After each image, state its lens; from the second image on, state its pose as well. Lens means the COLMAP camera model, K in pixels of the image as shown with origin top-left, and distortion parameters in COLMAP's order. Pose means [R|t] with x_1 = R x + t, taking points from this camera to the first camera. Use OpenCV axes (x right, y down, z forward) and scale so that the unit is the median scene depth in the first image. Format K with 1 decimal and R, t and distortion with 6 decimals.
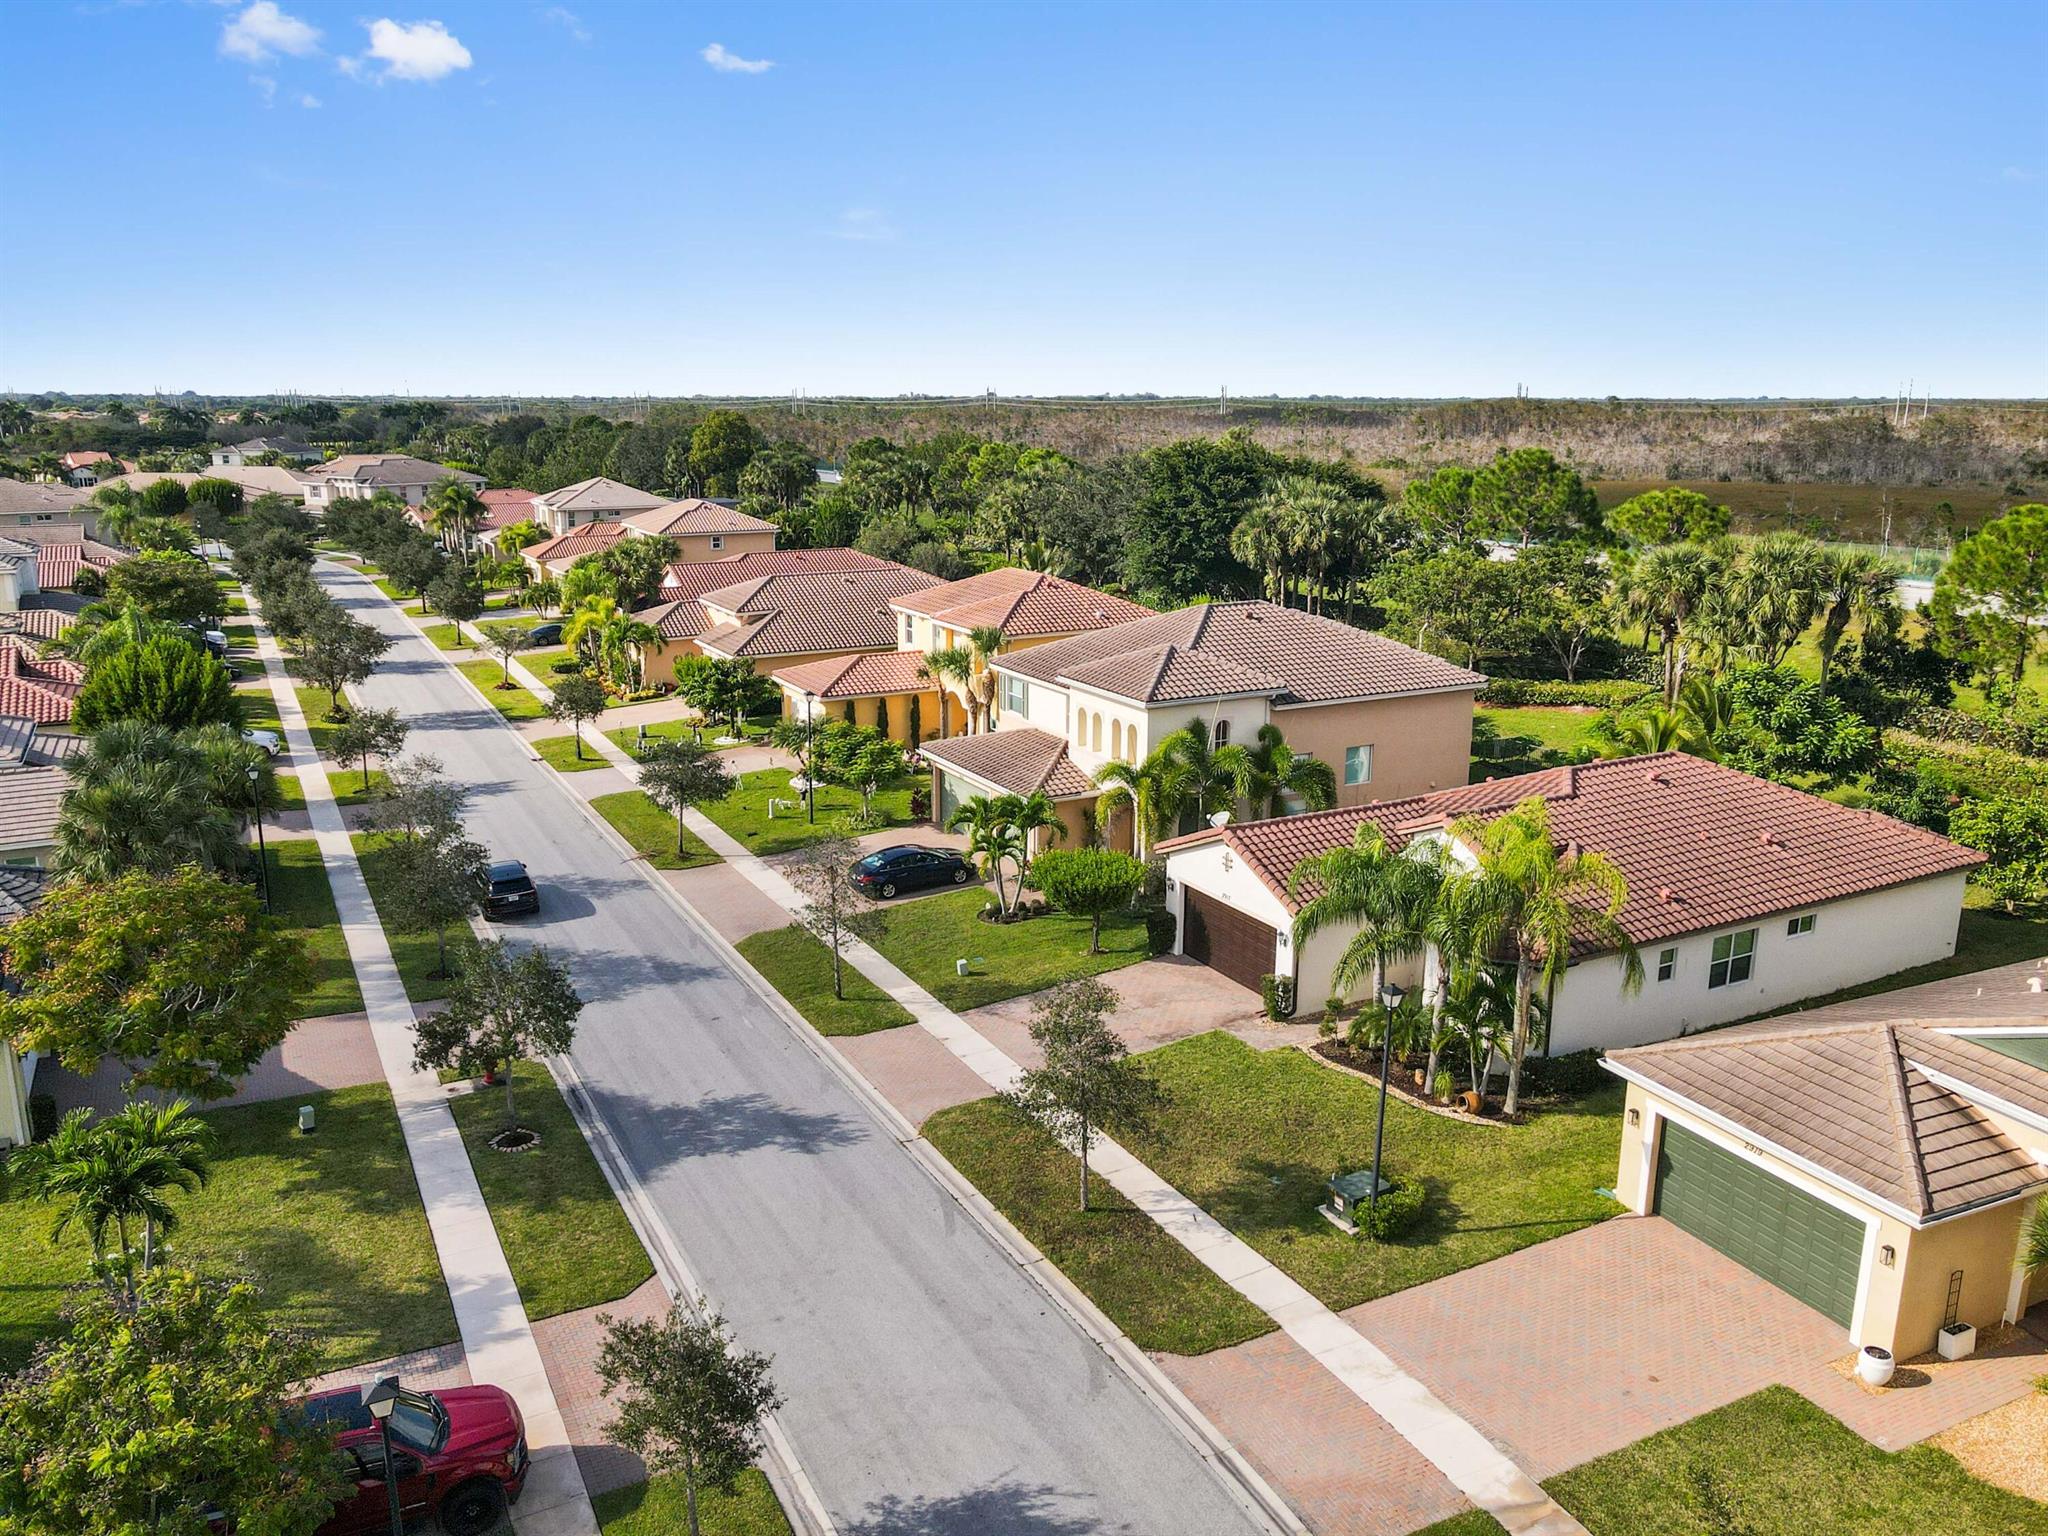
lens RADIAL K [[1509.6, 0, 1020.2], [0, 1509.6, 762.3], [0, 0, 1]] dist [0.013230, 0.011250]
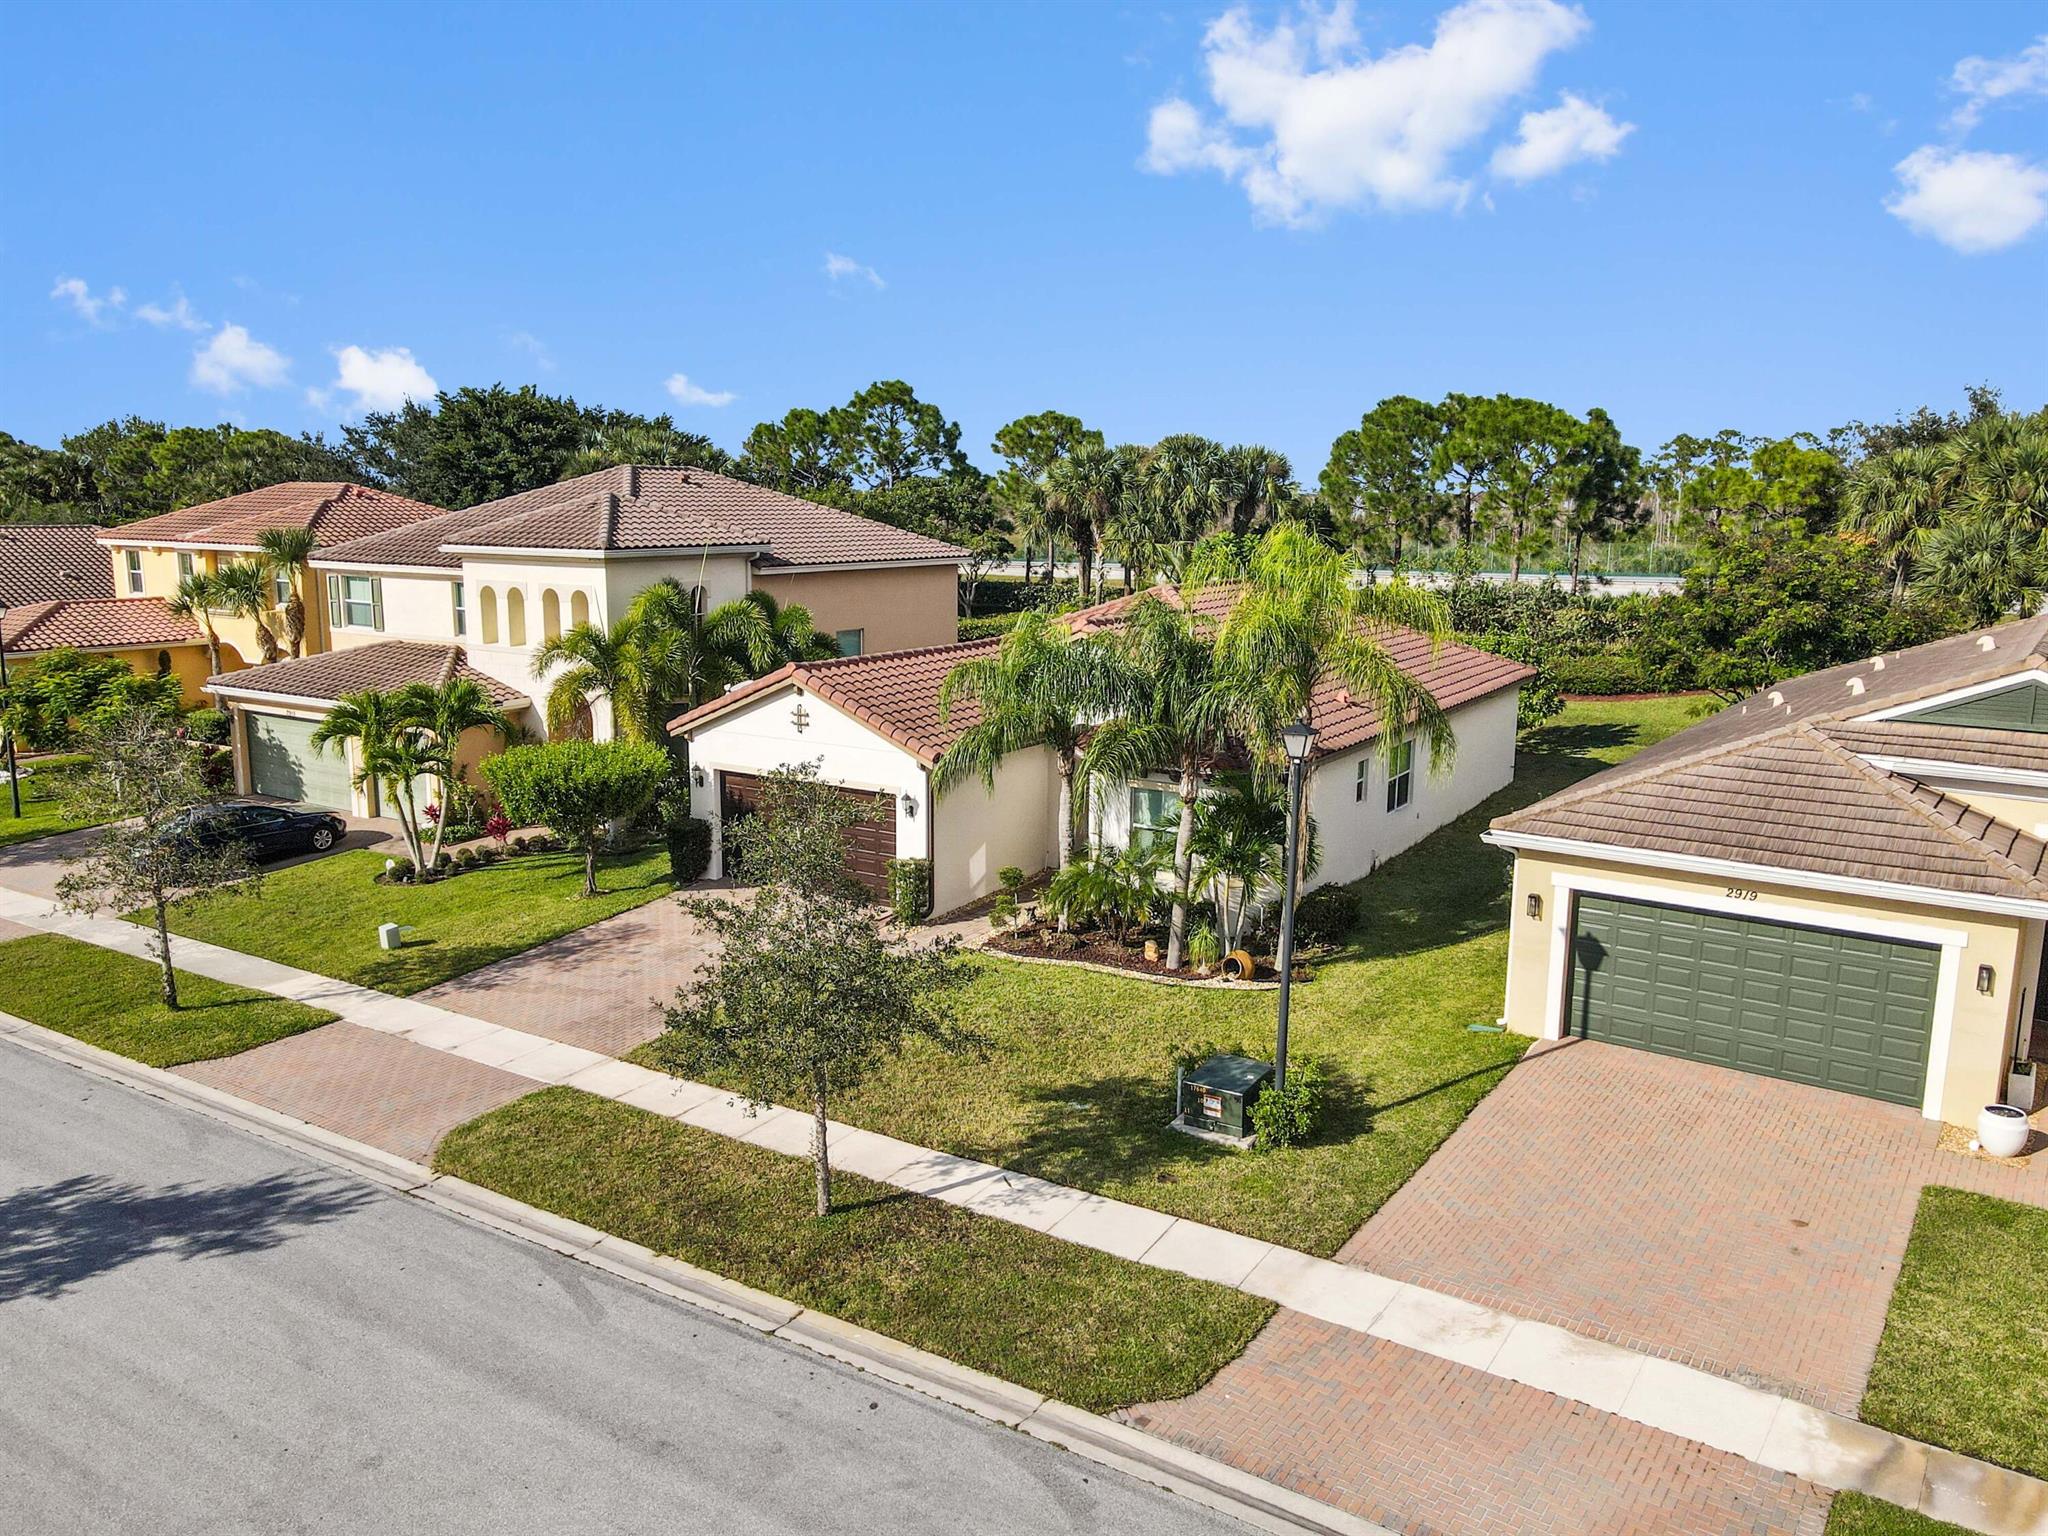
lens RADIAL K [[1509.6, 0, 1006.6], [0, 1509.6, 729.5], [0, 0, 1]] dist [0.013230, 0.011250]
pose [[0.874319, -0.072000, 0.479982, -0.114157], [0.110632, 0.992466, -0.052647, 0.118984], [-0.472576, 0.099132, 0.875697, 0.354344]]
